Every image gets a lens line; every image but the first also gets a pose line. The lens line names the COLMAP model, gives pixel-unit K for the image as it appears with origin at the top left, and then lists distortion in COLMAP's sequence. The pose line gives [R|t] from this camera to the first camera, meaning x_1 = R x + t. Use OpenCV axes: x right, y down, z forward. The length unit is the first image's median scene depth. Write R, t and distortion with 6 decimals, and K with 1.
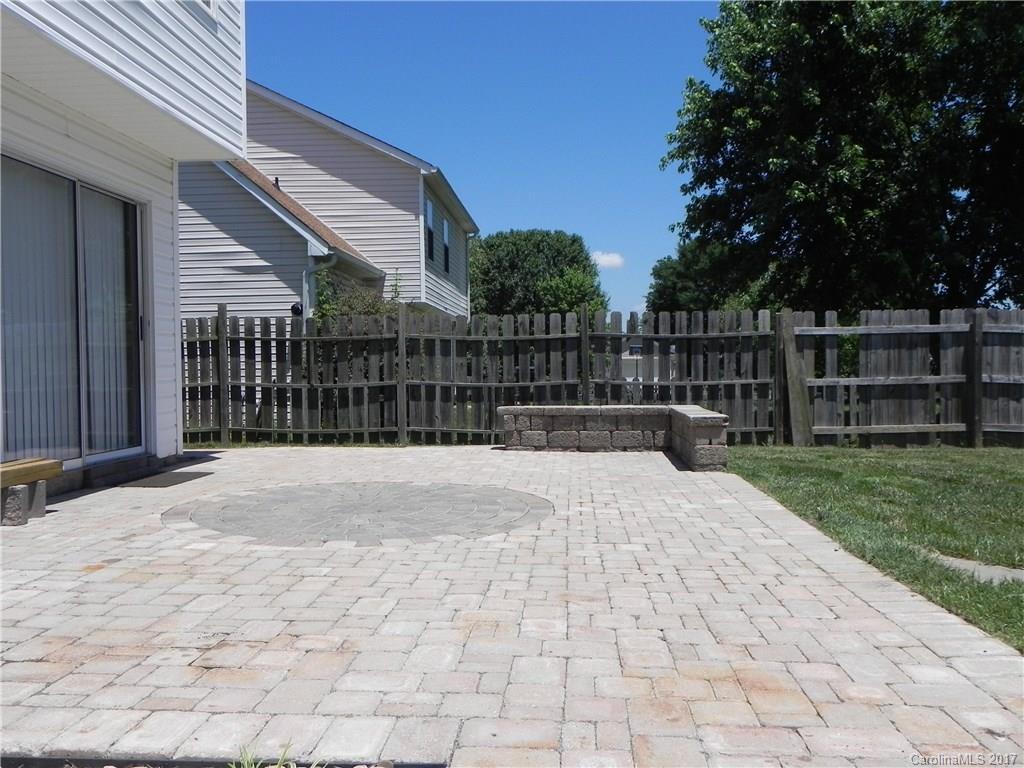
lens RADIAL K [[840.6, 0, 498.3], [0, 840.6, 394.6], [0, 0, 1]] dist [-0.013039, 0.012970]
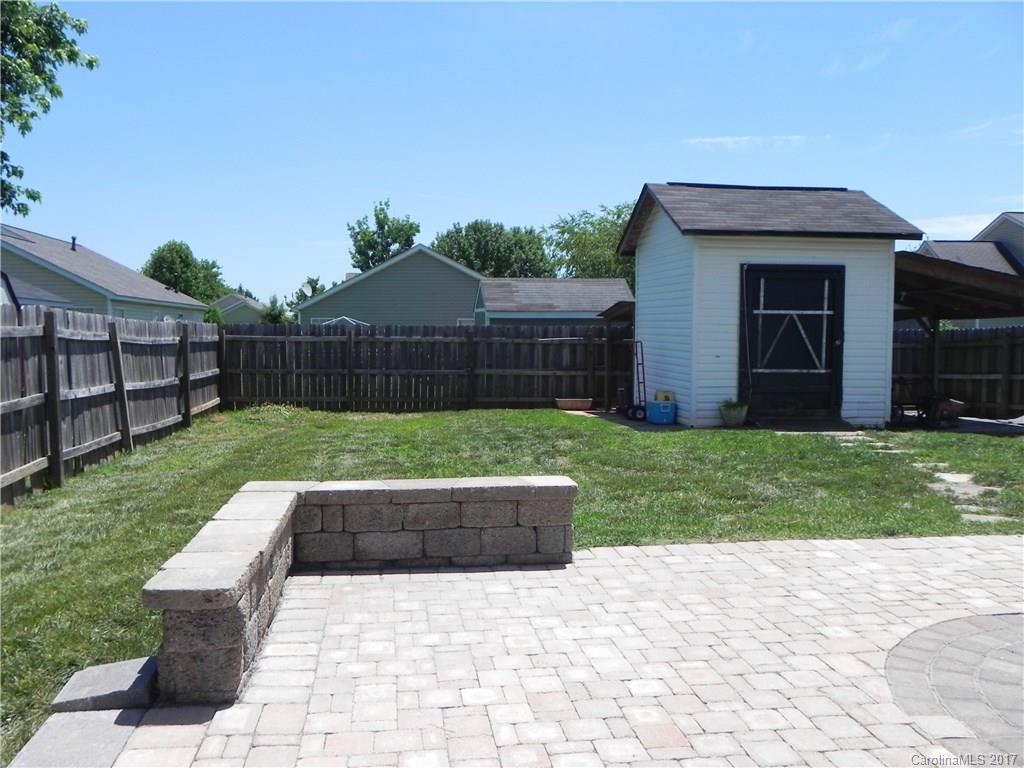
lens RADIAL K [[840.6, 0, 498.3], [0, 840.6, 394.6], [0, 0, 1]] dist [-0.013039, 0.012970]
pose [[-0.204523, -0.066508, 0.976600, -0.265968], [0.036190, 0.996493, 0.075442, -0.063570], [-0.978193, 0.050772, -0.201399, 0.742101]]
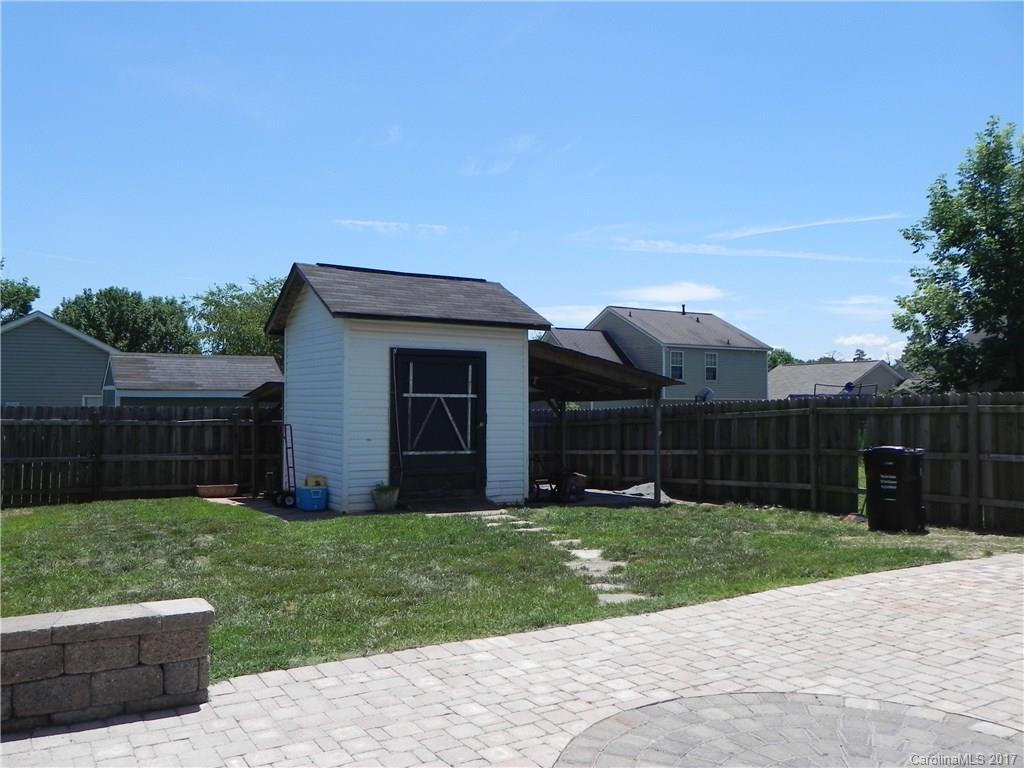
lens RADIAL K [[841.7, 0, 512.0], [0, 841.7, 384.0], [0, 0, 1]] dist [-0.058525, 0.002105]
pose [[-0.589601, 0.025722, 0.807285, -0.234138], [0.028351, 0.999536, -0.011142, -0.075106], [-0.807197, 0.016318, -0.590057, 0.727113]]
